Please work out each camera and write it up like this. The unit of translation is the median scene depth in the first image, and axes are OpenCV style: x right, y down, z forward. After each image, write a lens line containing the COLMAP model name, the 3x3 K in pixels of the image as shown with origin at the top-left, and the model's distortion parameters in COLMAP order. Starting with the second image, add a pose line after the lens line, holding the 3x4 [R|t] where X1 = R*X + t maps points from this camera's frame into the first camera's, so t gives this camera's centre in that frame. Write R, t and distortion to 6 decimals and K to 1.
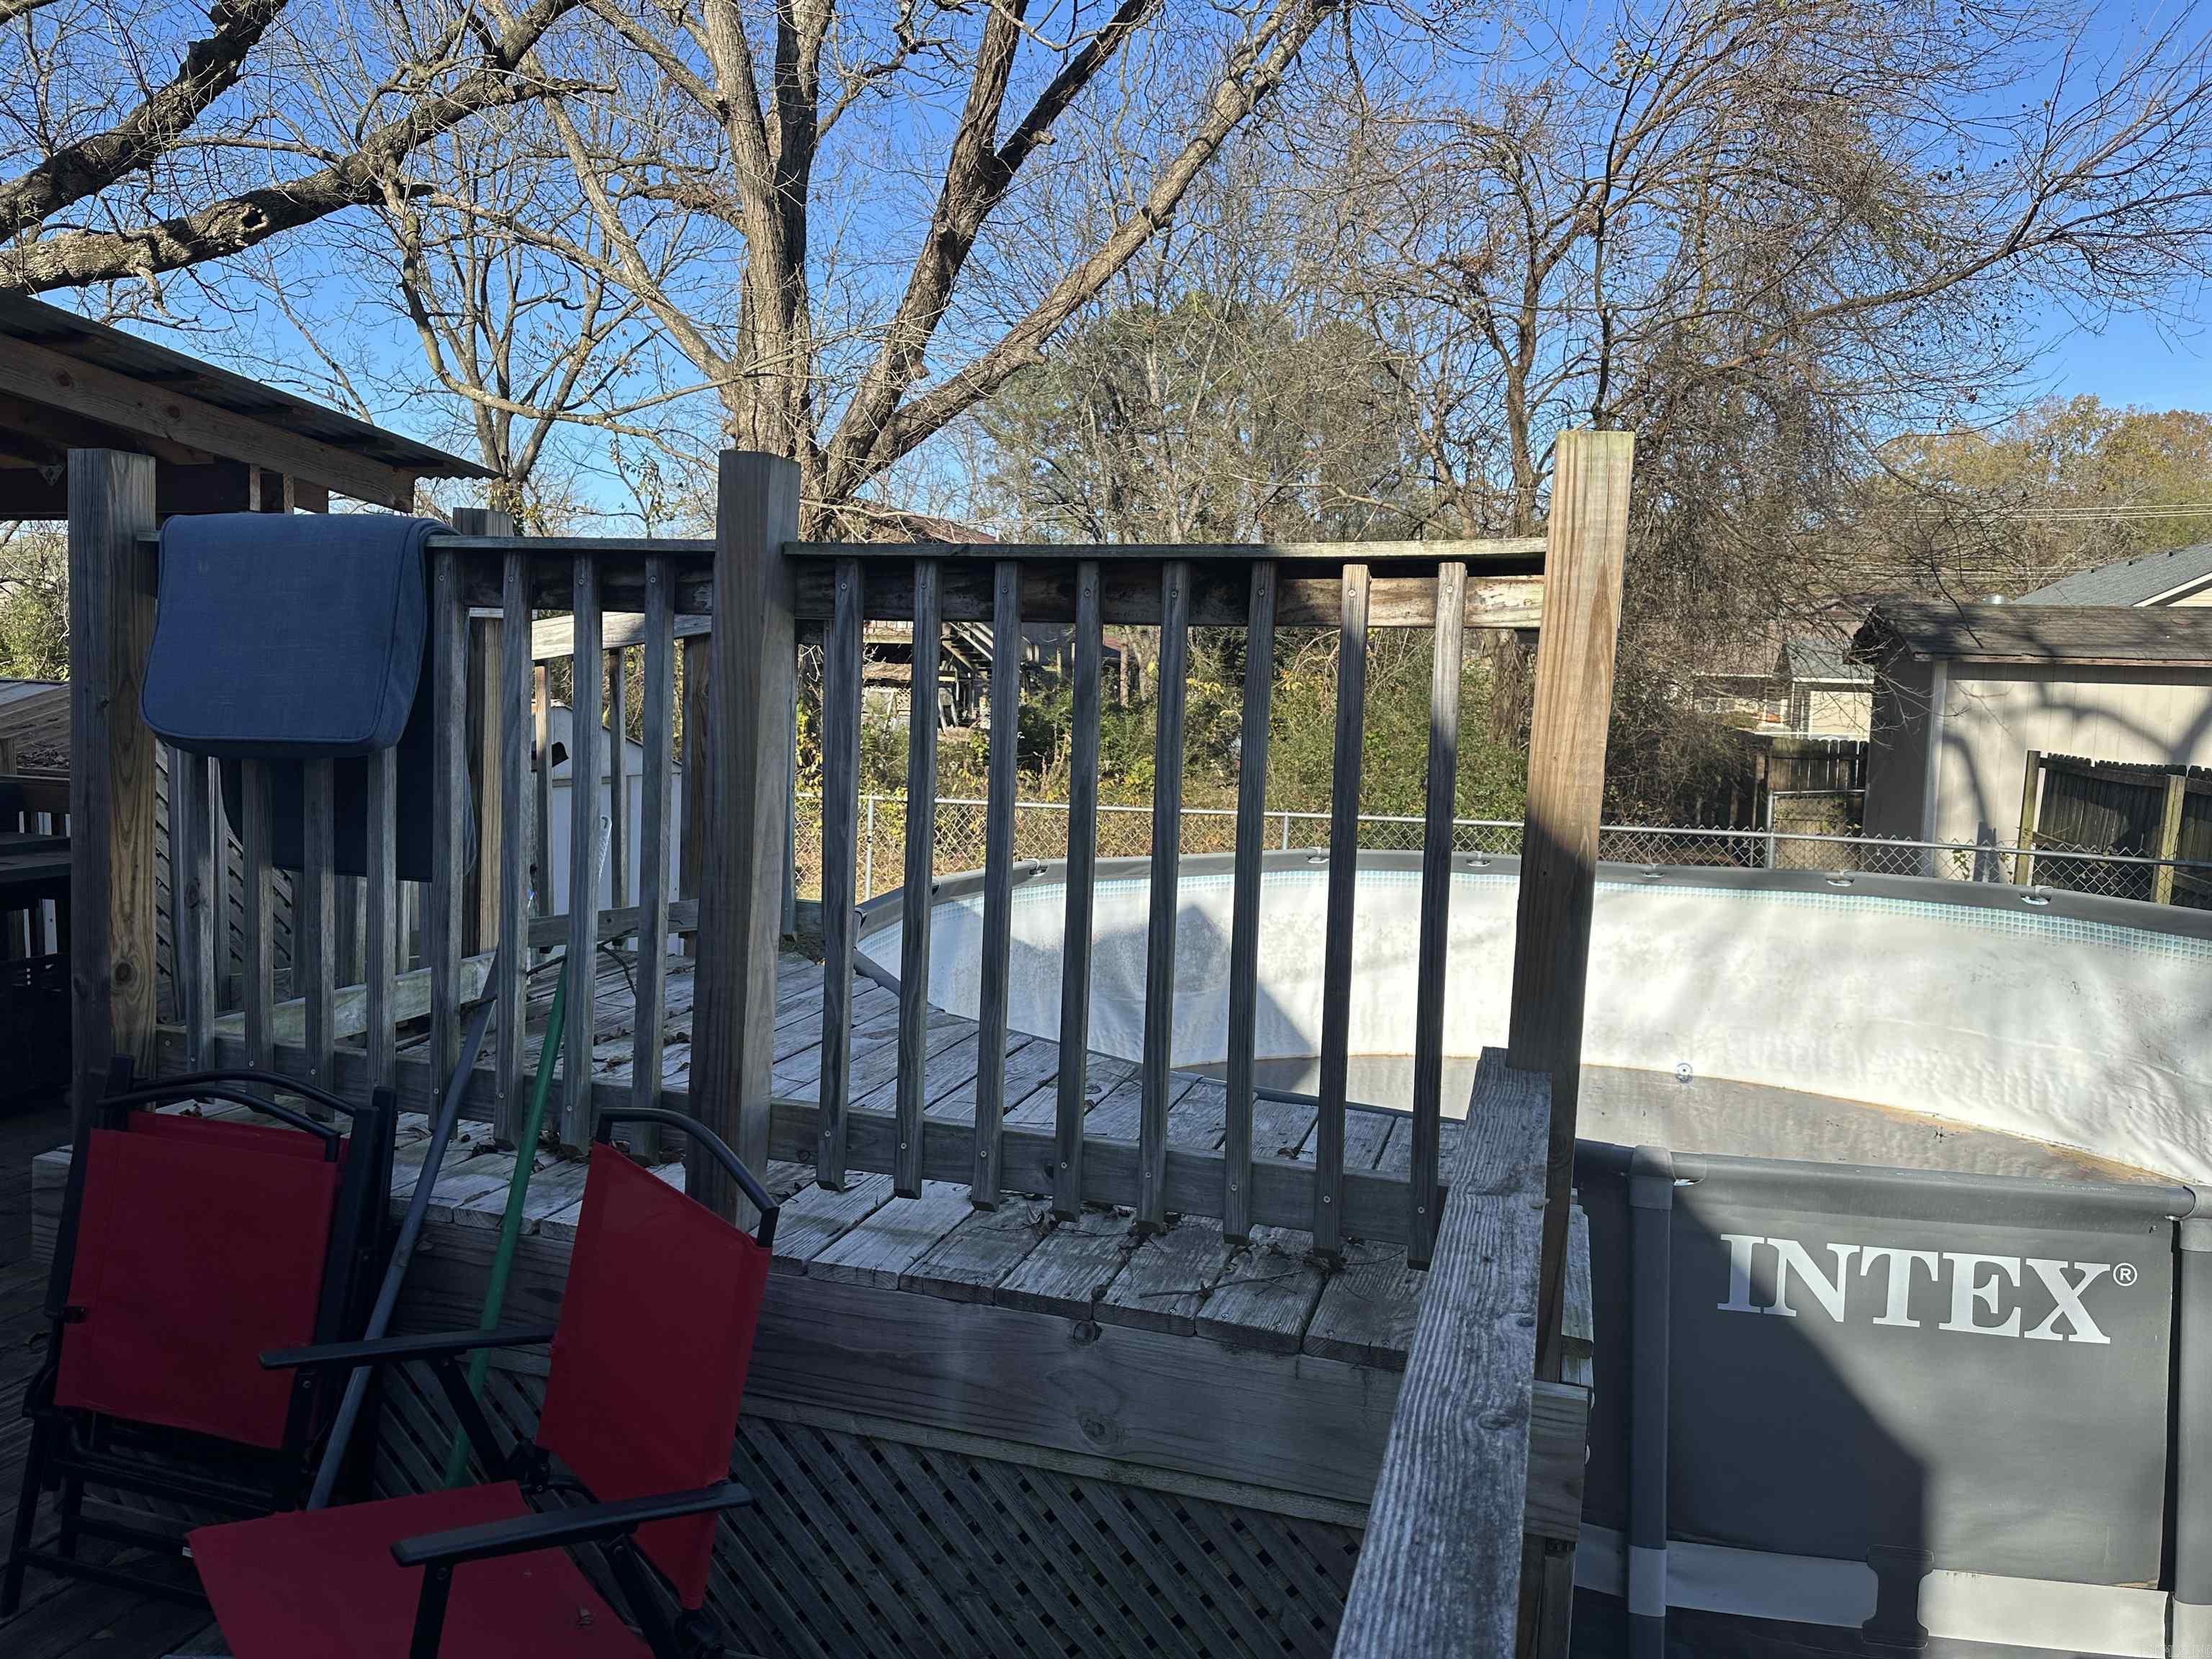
lens RADIAL K [[1555.7, 0, 1116.8], [0, 1555.7, 820.6], [0, 0, 1]] dist [0.031116, -0.034707]
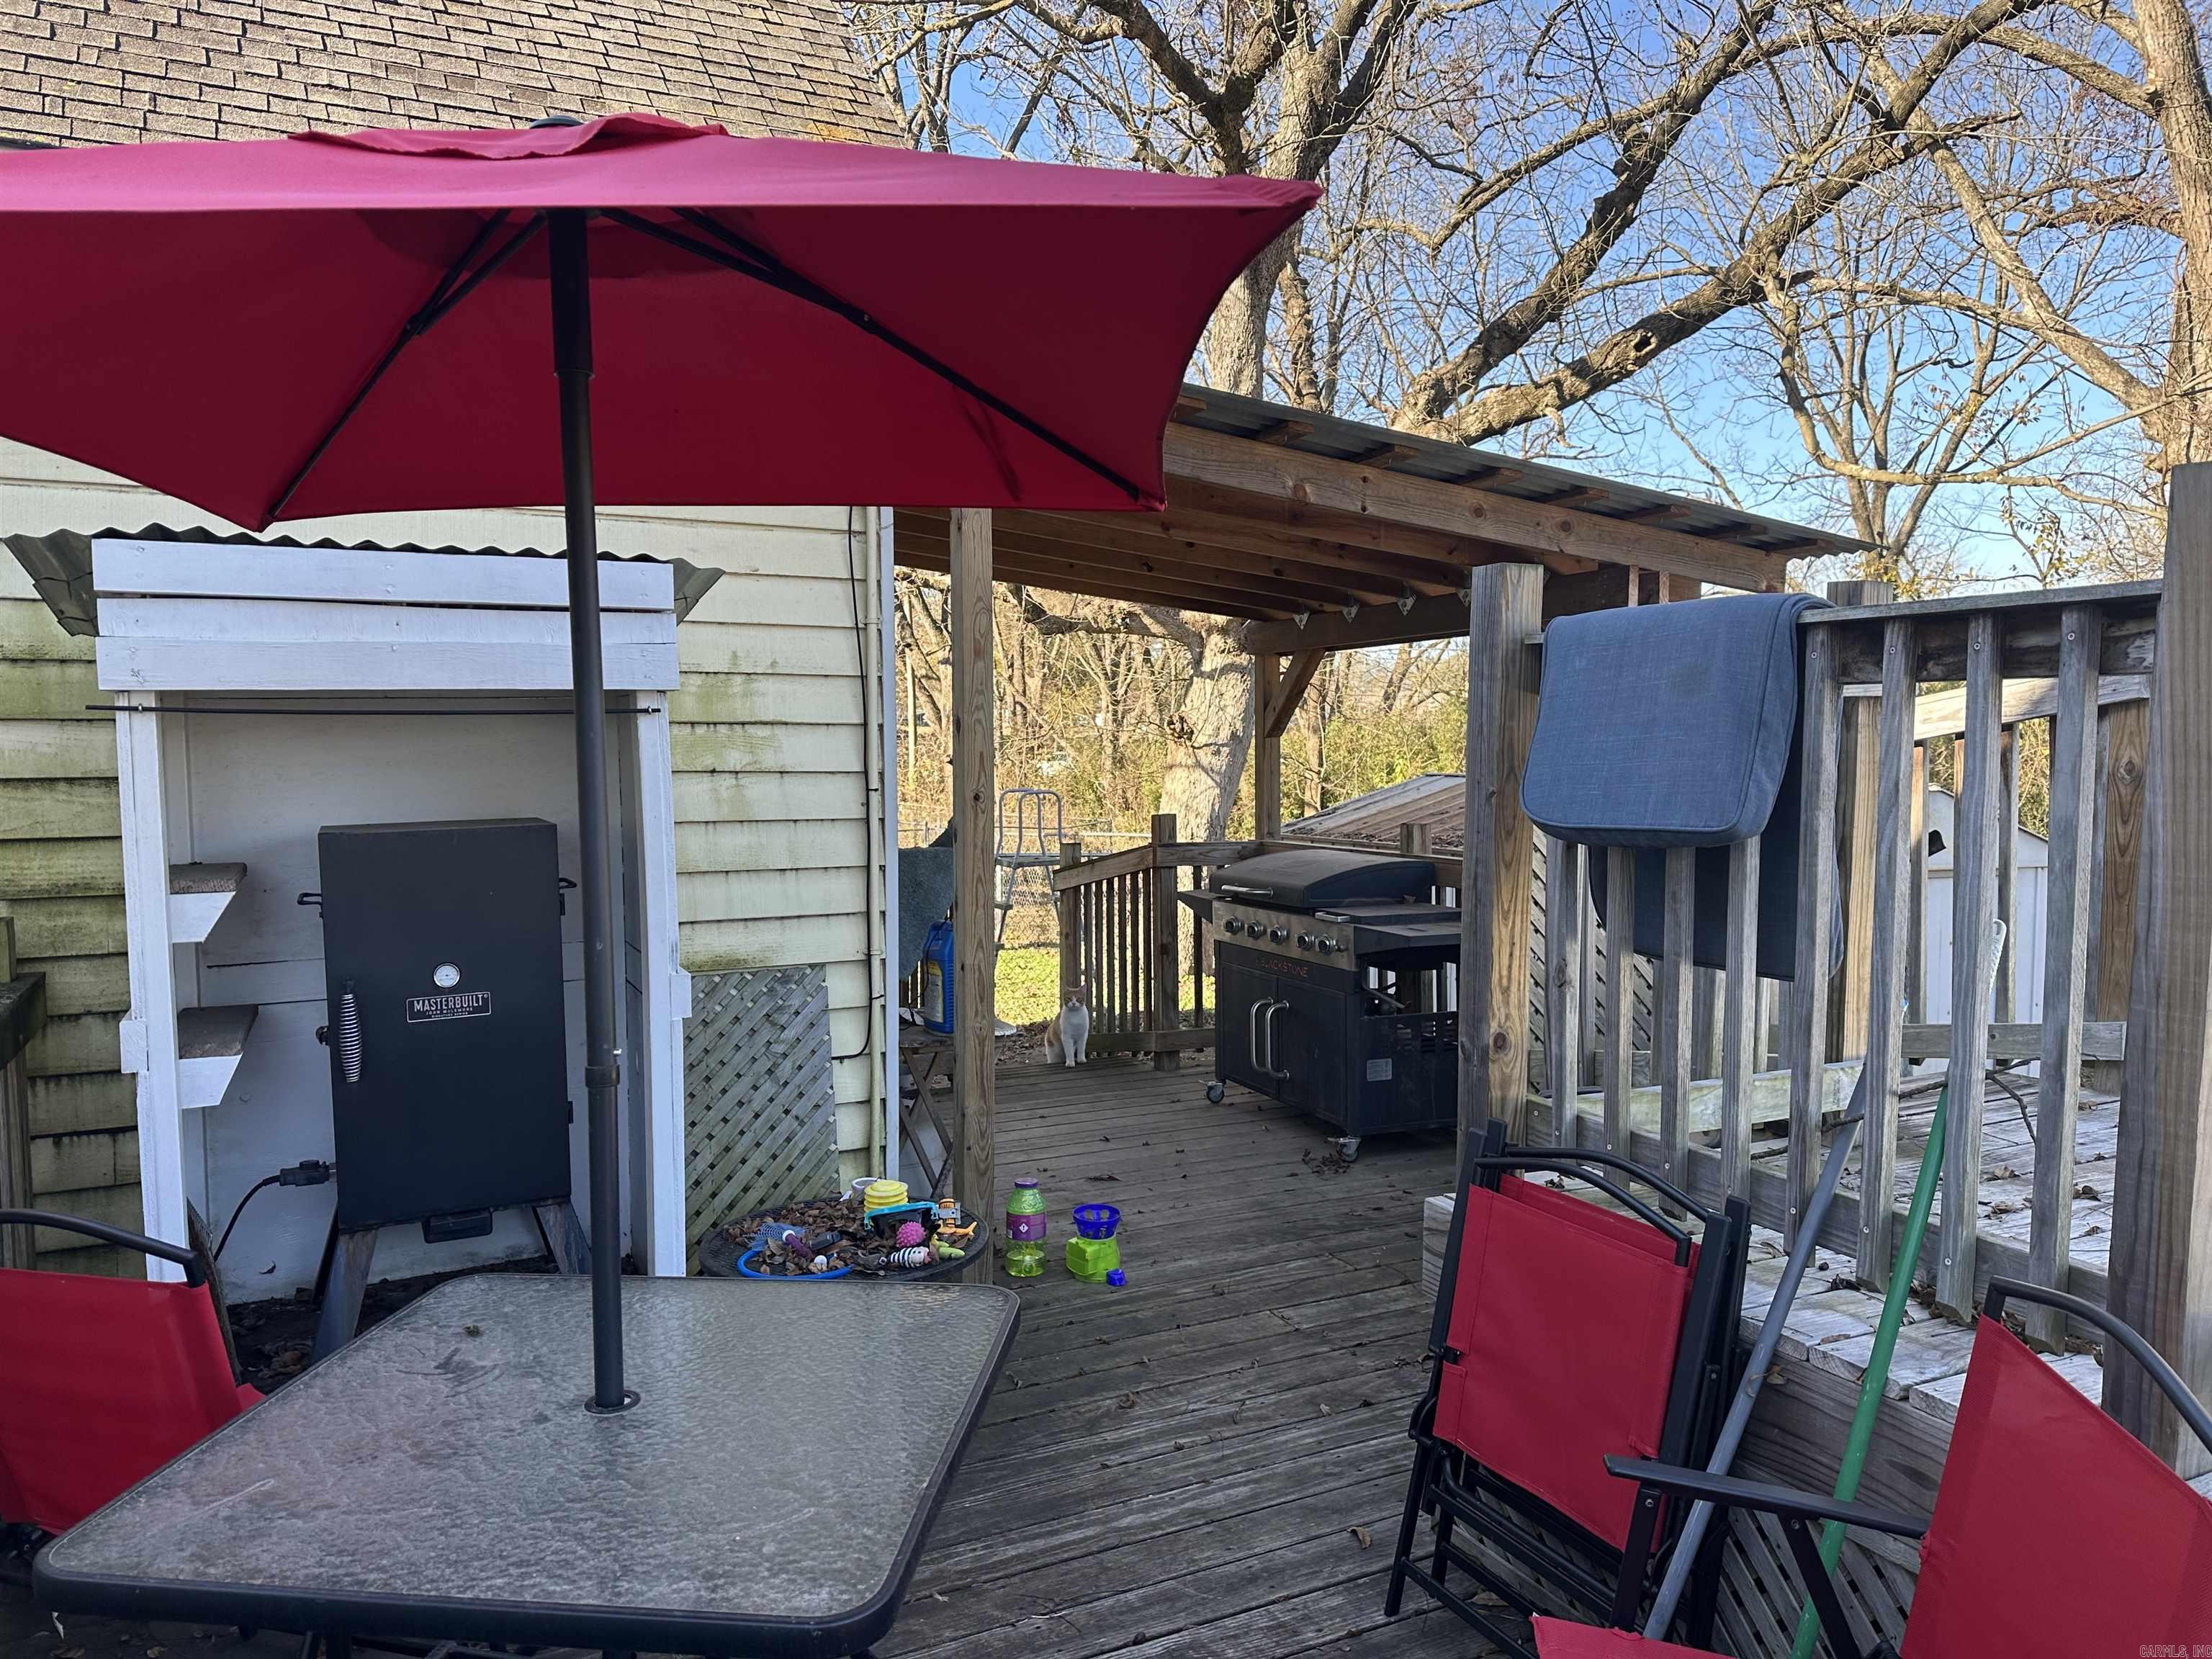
lens RADIAL K [[1555.7, 0, 1083.7], [0, 1555.7, 812.0], [0, 0, 1]] dist [0.031116, -0.034707]
pose [[0.667828, 0.000414, -0.744315, -0.022793], [-0.044982, 0.998194, -0.039804, -0.004101], [0.742955, 0.060063, 0.666641, 0.050277]]
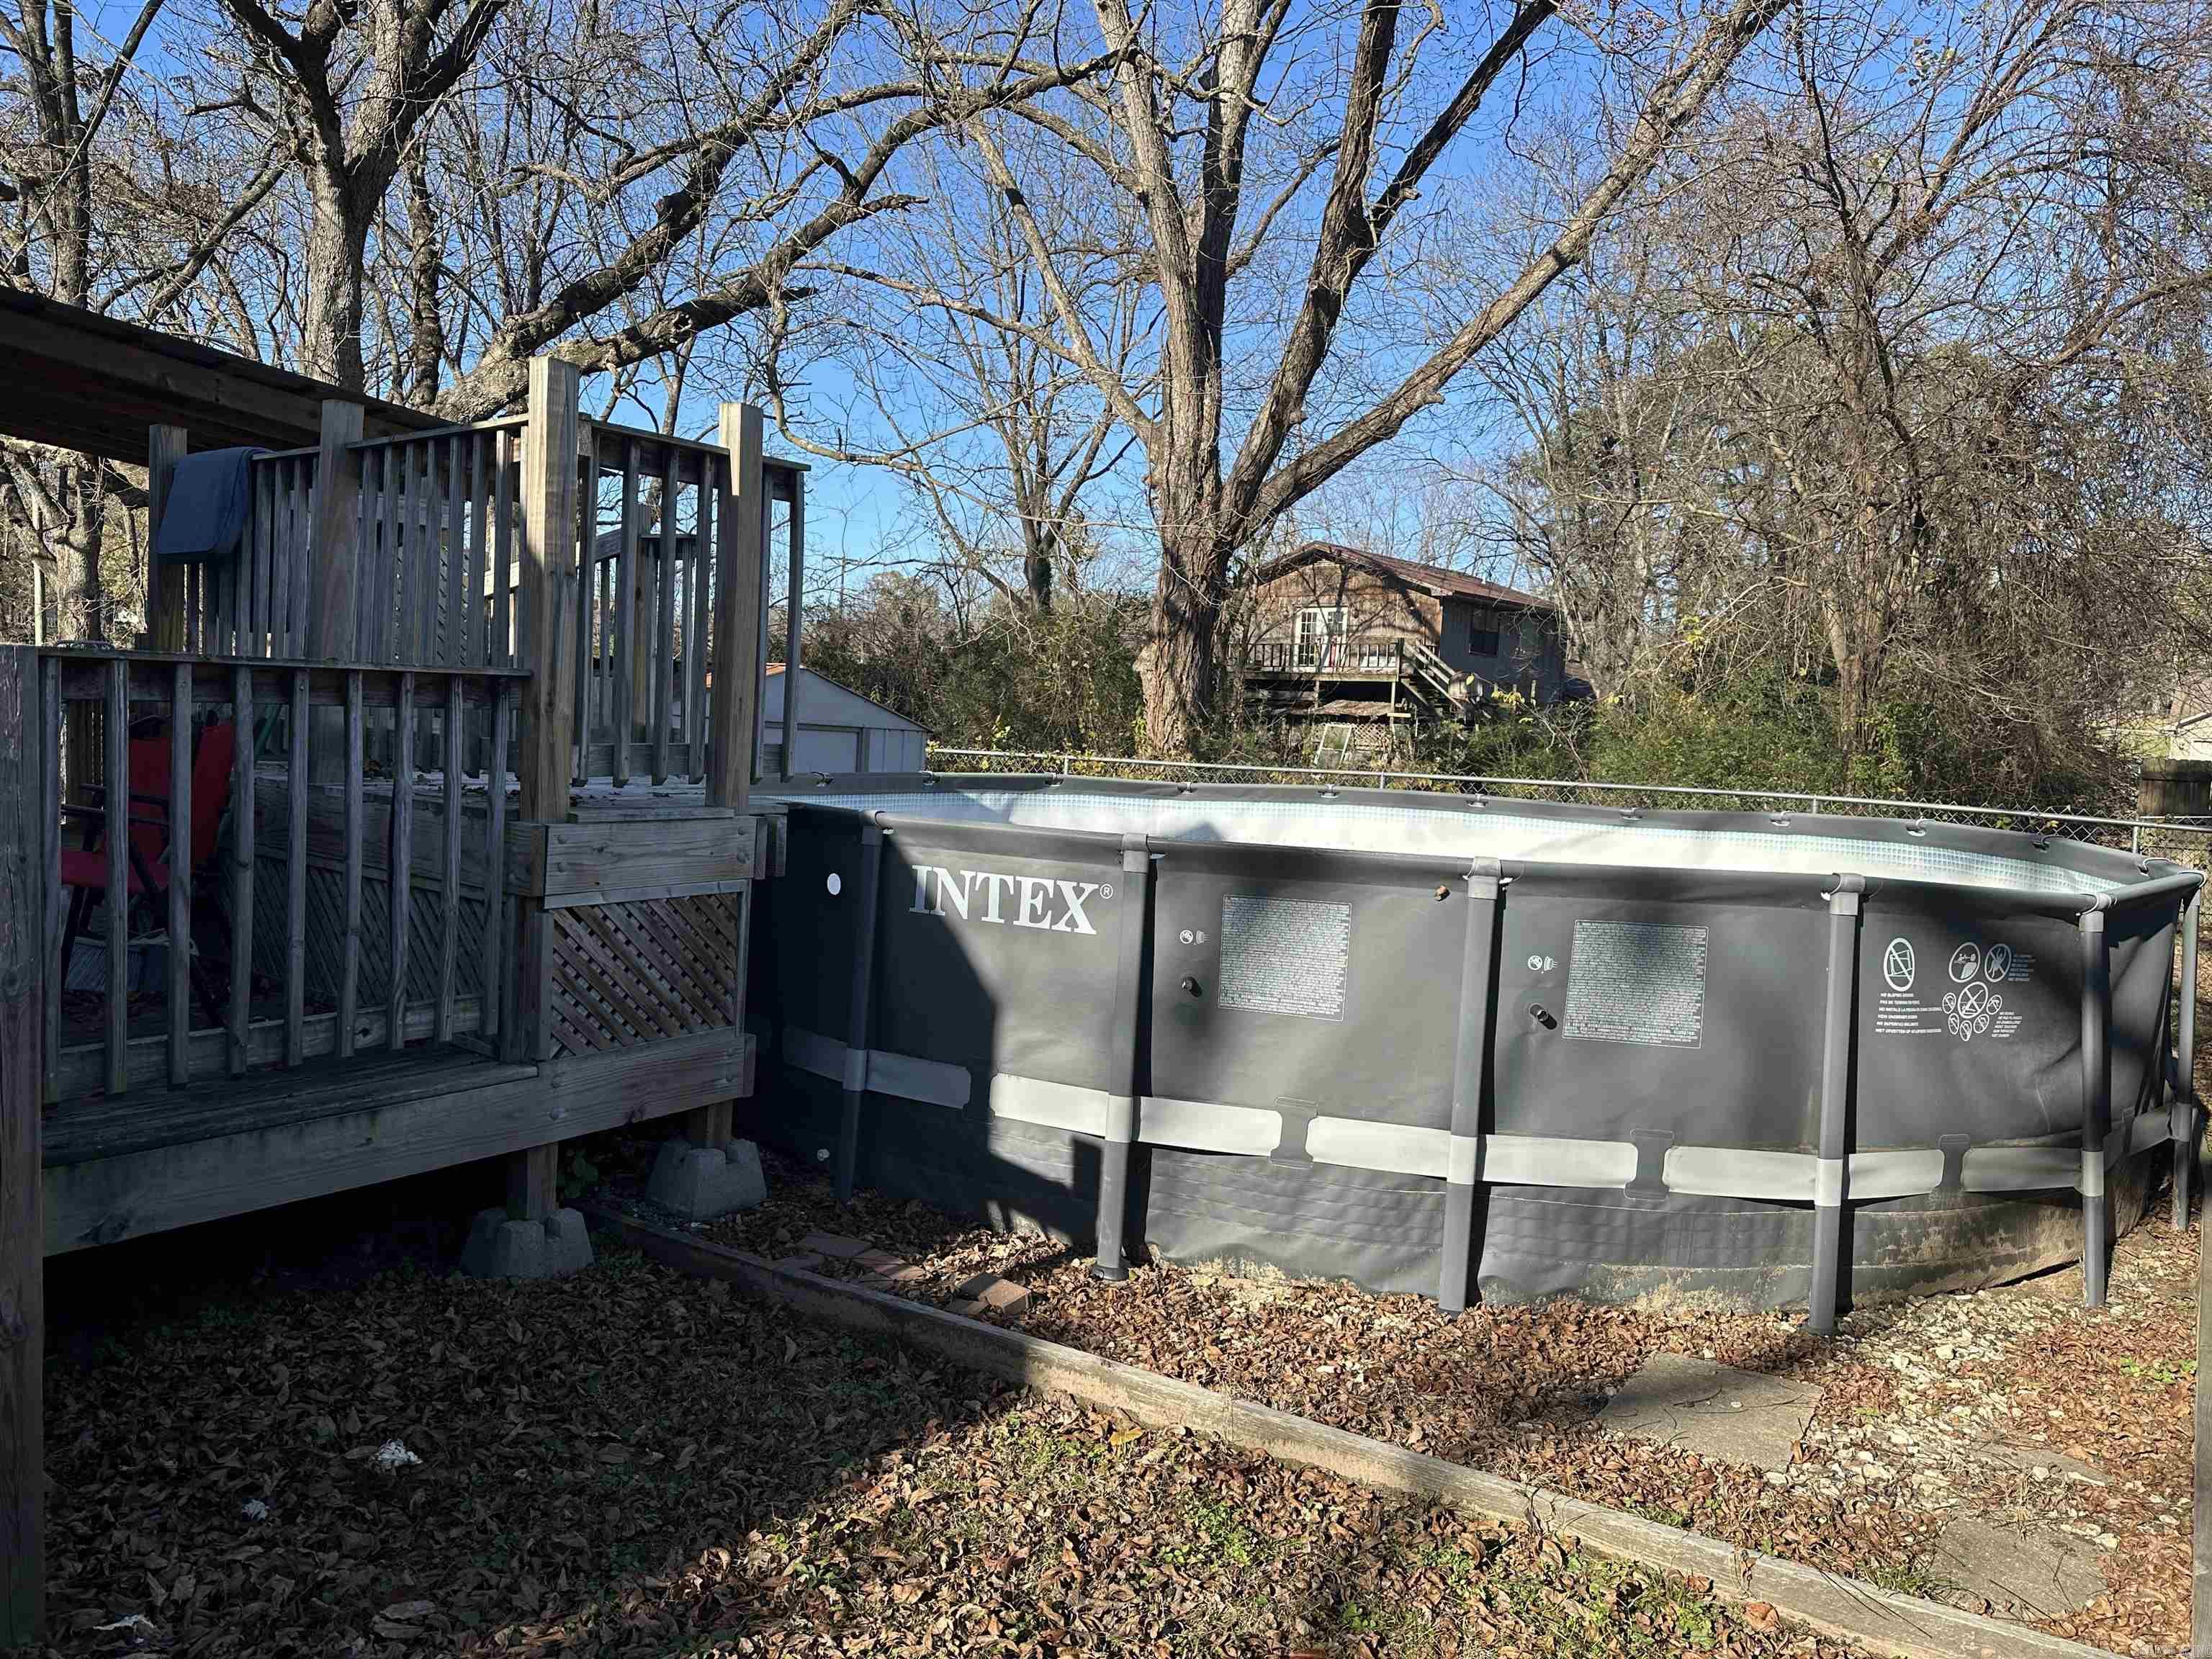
lens RADIAL K [[1555.7, 0, 1113.1], [0, 1555.7, 835.4], [0, 0, 1]] dist [0.031116, -0.034707]
pose [[0.931481, 0.042341, -0.361317, 1.132560], [-0.053072, 0.998394, -0.019825, 0.248416], [0.359898, 0.037642, 0.932232, -0.419491]]
